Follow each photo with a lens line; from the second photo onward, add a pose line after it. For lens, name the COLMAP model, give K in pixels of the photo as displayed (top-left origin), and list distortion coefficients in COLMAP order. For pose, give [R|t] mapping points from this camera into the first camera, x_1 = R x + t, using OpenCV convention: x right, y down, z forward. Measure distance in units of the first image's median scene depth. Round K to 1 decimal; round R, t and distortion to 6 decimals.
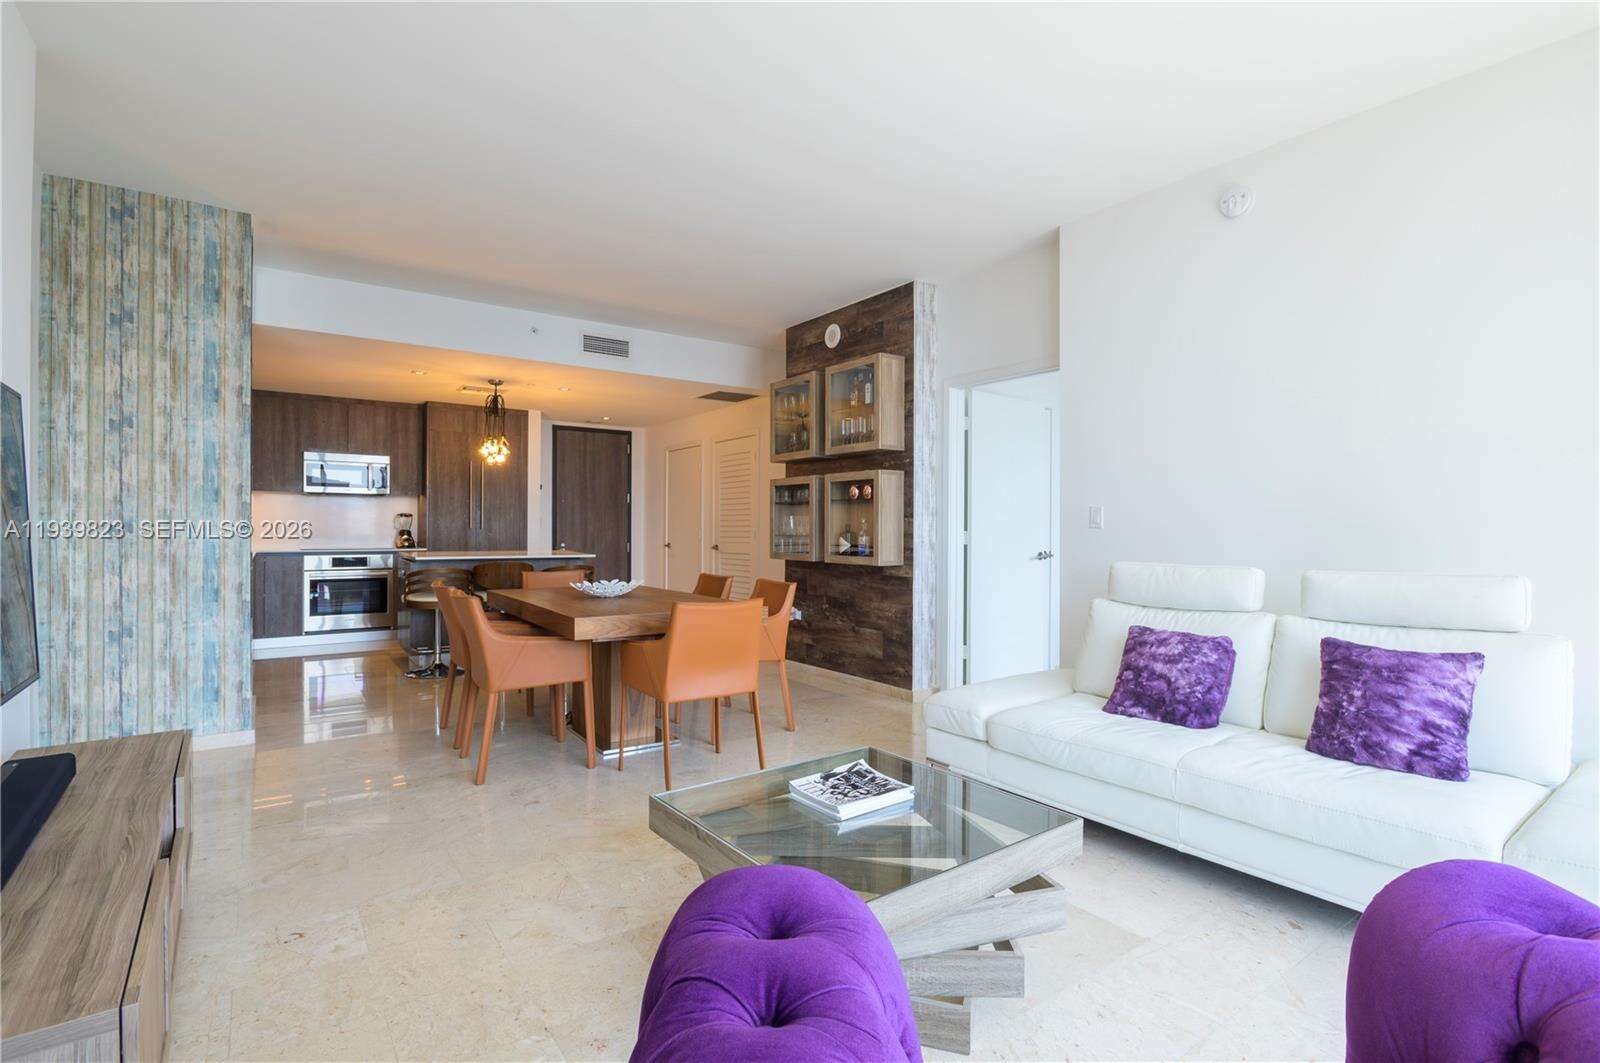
lens RADIAL K [[754.5, 0, 806.7], [0, 754.5, 528.5], [0, 0, 1]] dist [-0.012578, 0.000424]
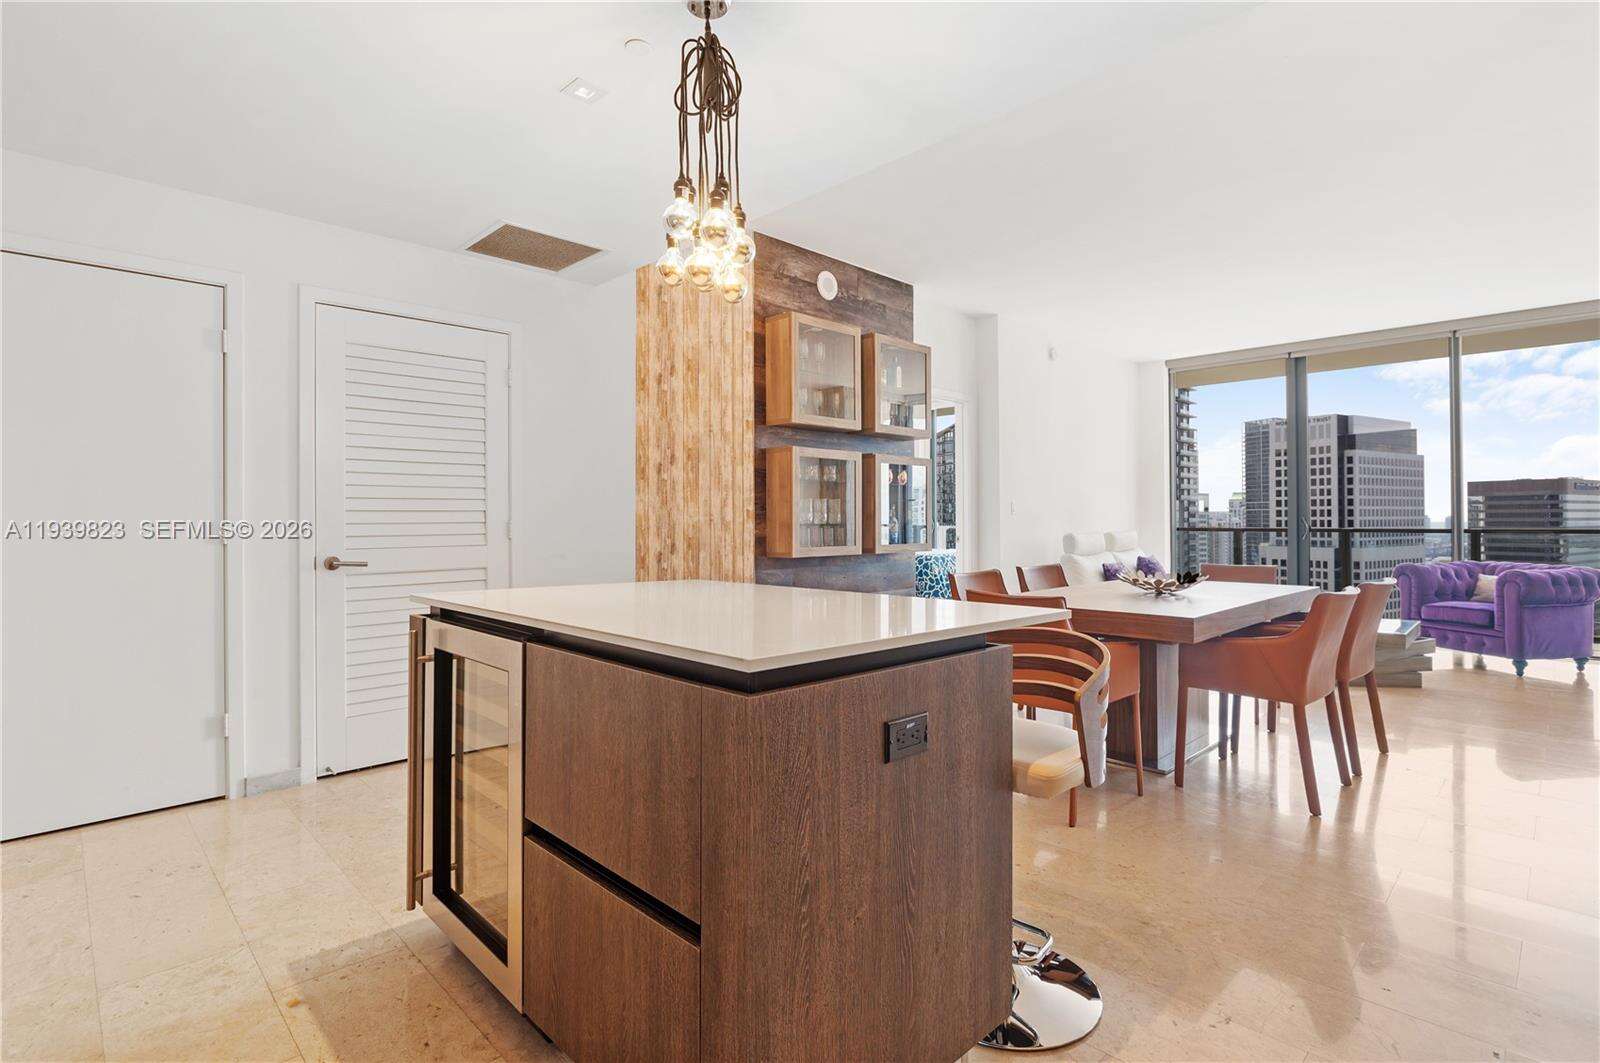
lens RADIAL K [[776.8, 0, 807.6], [0, 776.8, 515.2], [0, 0, 1]] dist [-0.011522, 0.000276]
pose [[-0.149109, 0.011339, 0.988756, -0.905832], [0.010691, 0.999894, -0.009854, 0.008555], [-0.988763, 0.009101, -0.149214, 1.288472]]
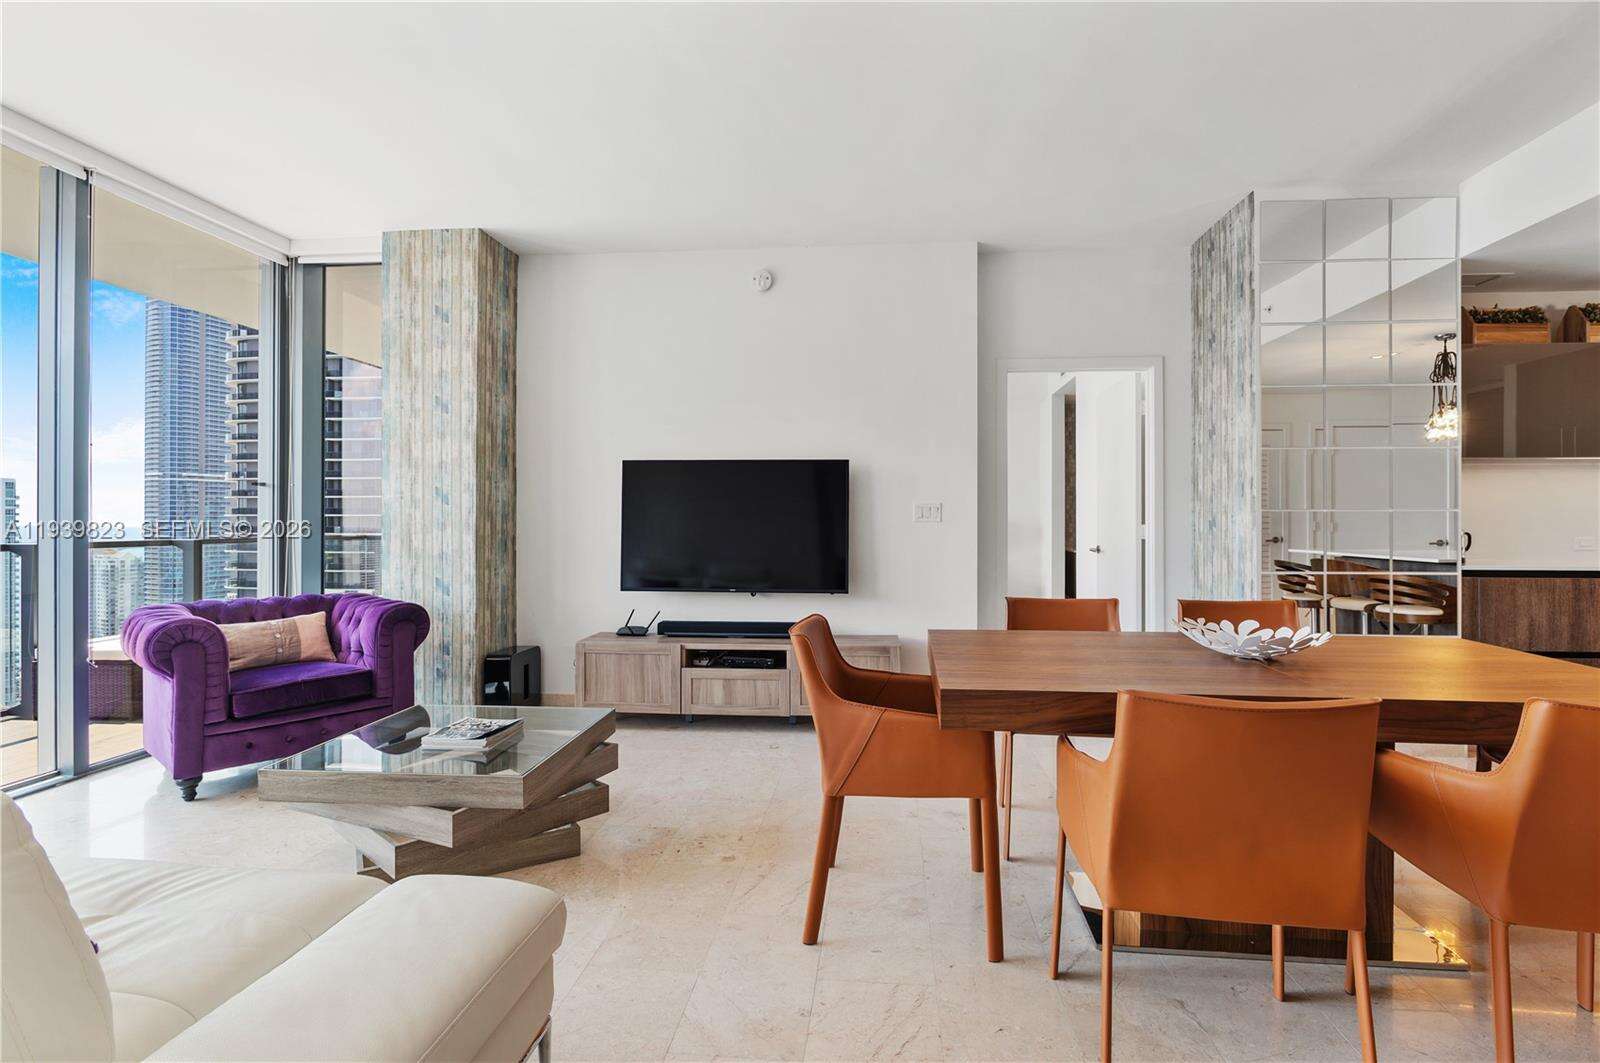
lens RADIAL K [[776.8, 0, 807.6], [0, 776.8, 515.2], [0, 0, 1]] dist [-0.011522, 0.000276]
pose [[-0.663249, -0.009180, -0.748342, 0.275193], [-0.003114, 0.999950, -0.009506, 0.000293], [0.748392, -0.003975, -0.663245, 0.943199]]
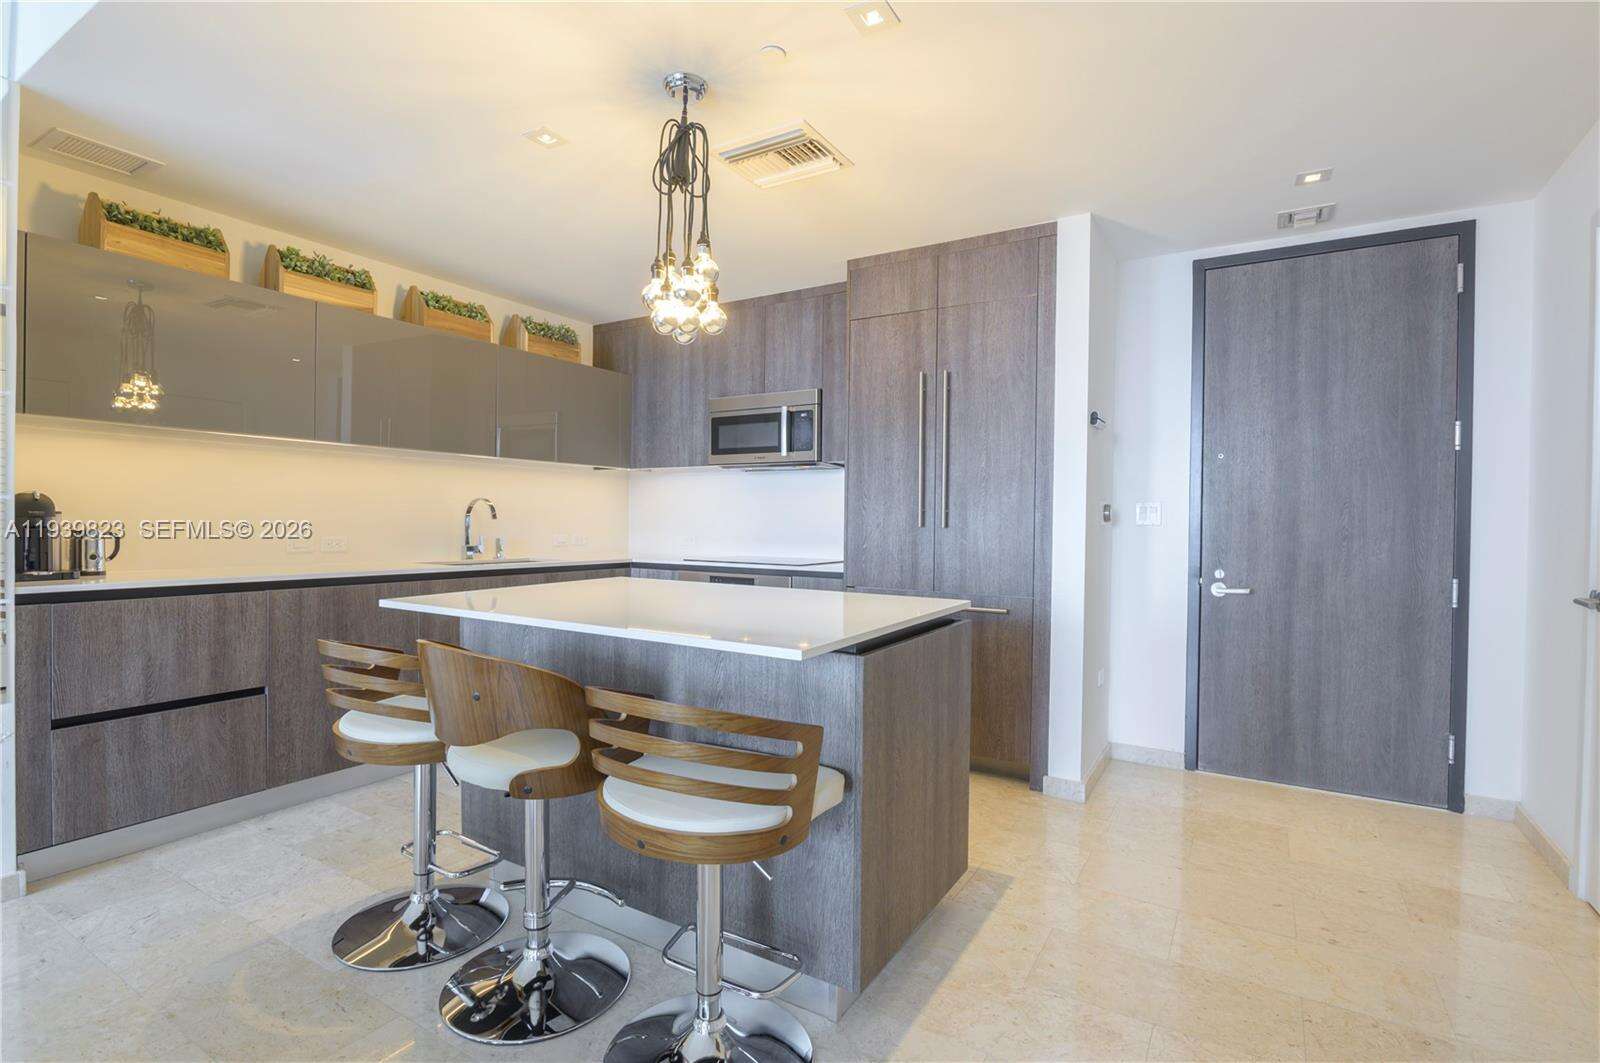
lens RADIAL K [[754.5, 0, 806.7], [0, 754.5, 528.5], [0, 0, 1]] dist [-0.012578, 0.000424]
pose [[0.392227, 0.007585, -0.919837, -0.106013], [-0.009027, 0.999950, 0.004397, -0.000984], [0.919824, 0.006579, 0.392276, 1.175260]]
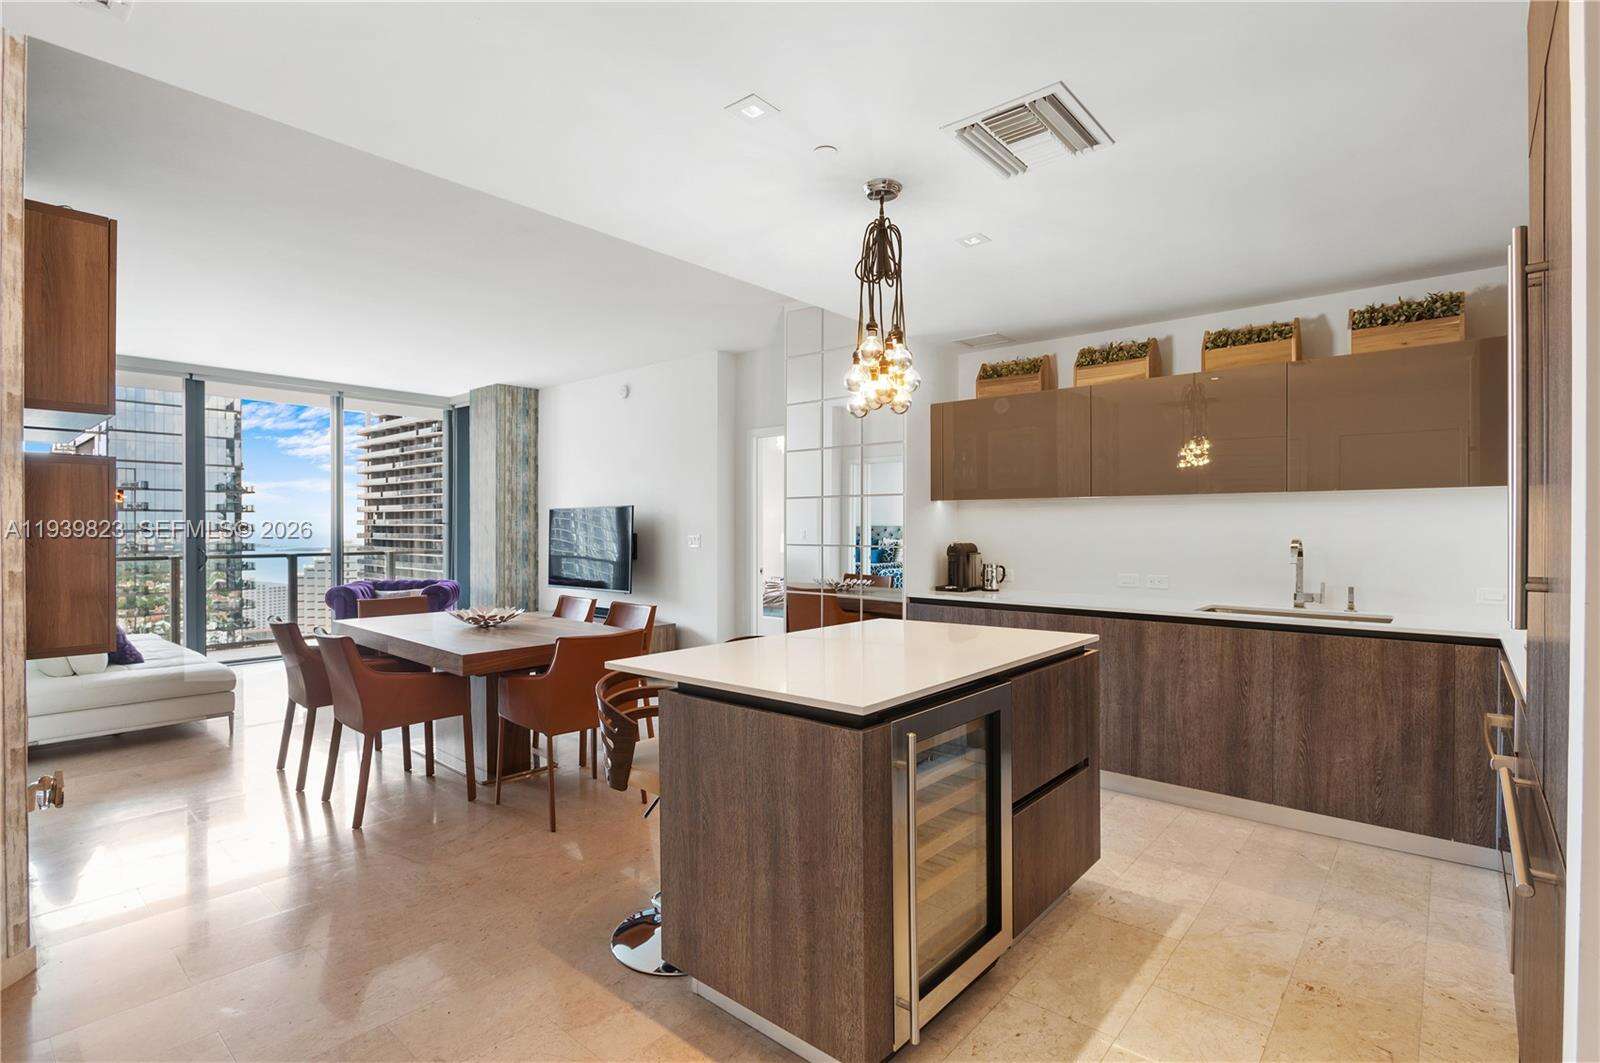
lens RADIAL K [[759.4, 0, 805.1], [0, 759.4, 533.0], [0, 0, 1]] dist [-0.012083, 0.000645]
pose [[-0.972549, -0.003203, -0.232674, -0.368875], [-0.004579, 0.999975, 0.005374, -0.033193], [0.232651, 0.006292, -0.972540, 1.736217]]
